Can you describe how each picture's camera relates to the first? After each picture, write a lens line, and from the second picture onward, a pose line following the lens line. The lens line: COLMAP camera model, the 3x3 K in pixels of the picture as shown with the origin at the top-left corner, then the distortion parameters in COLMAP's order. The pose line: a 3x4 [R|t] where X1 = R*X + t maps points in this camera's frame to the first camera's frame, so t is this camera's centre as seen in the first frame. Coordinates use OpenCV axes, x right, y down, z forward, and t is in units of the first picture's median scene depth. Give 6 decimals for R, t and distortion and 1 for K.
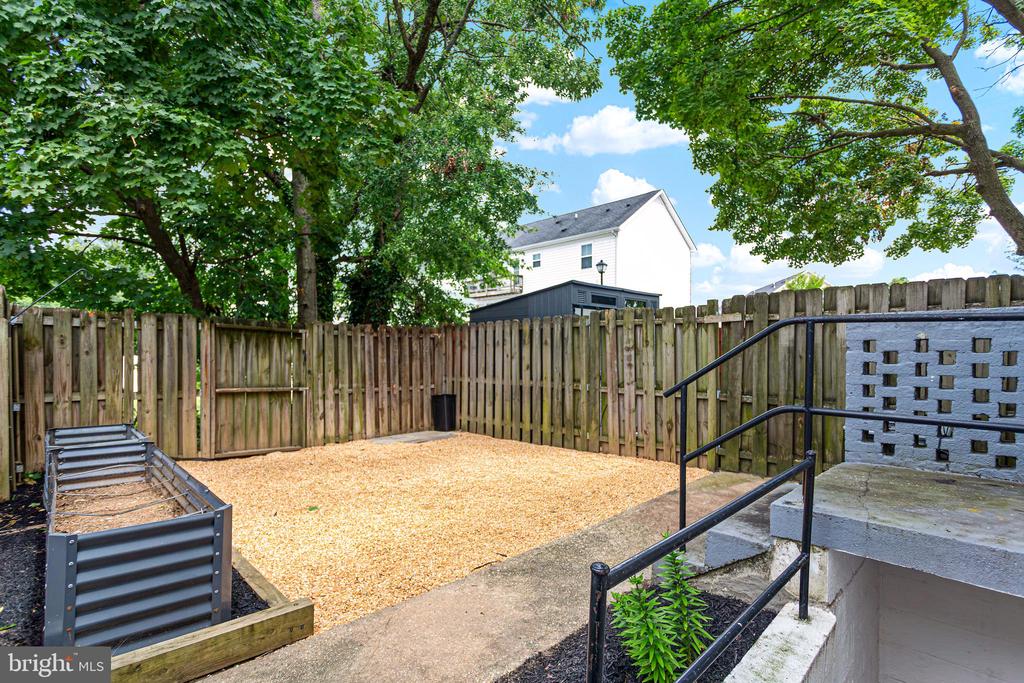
lens RADIAL K [[507.4, 0, 511.0], [0, 507.4, 367.7], [0, 0, 1]] dist [-0.001367, -0.000300]
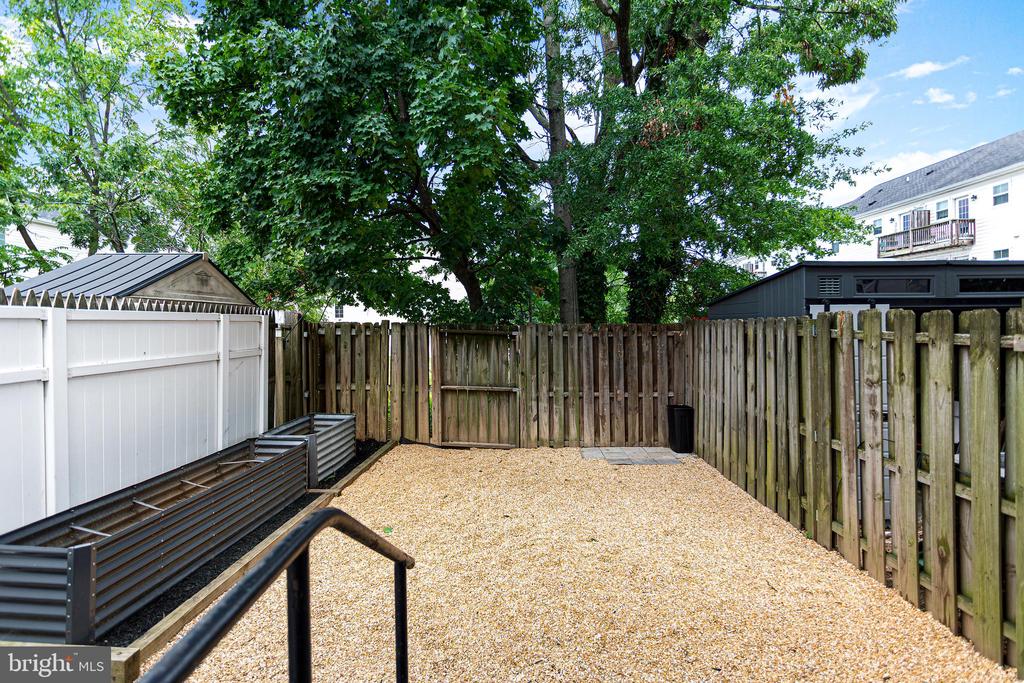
lens RADIAL K [[498.2, 0, 513.0], [0, 498.2, 332.3], [0, 0, 1]] dist [-0.001251, -0.000752]
pose [[0.692976, 0.013485, -0.720835, 0.302601], [-0.015618, 0.999871, 0.003690, -0.076464], [0.720792, 0.008701, 0.693097, 0.294109]]
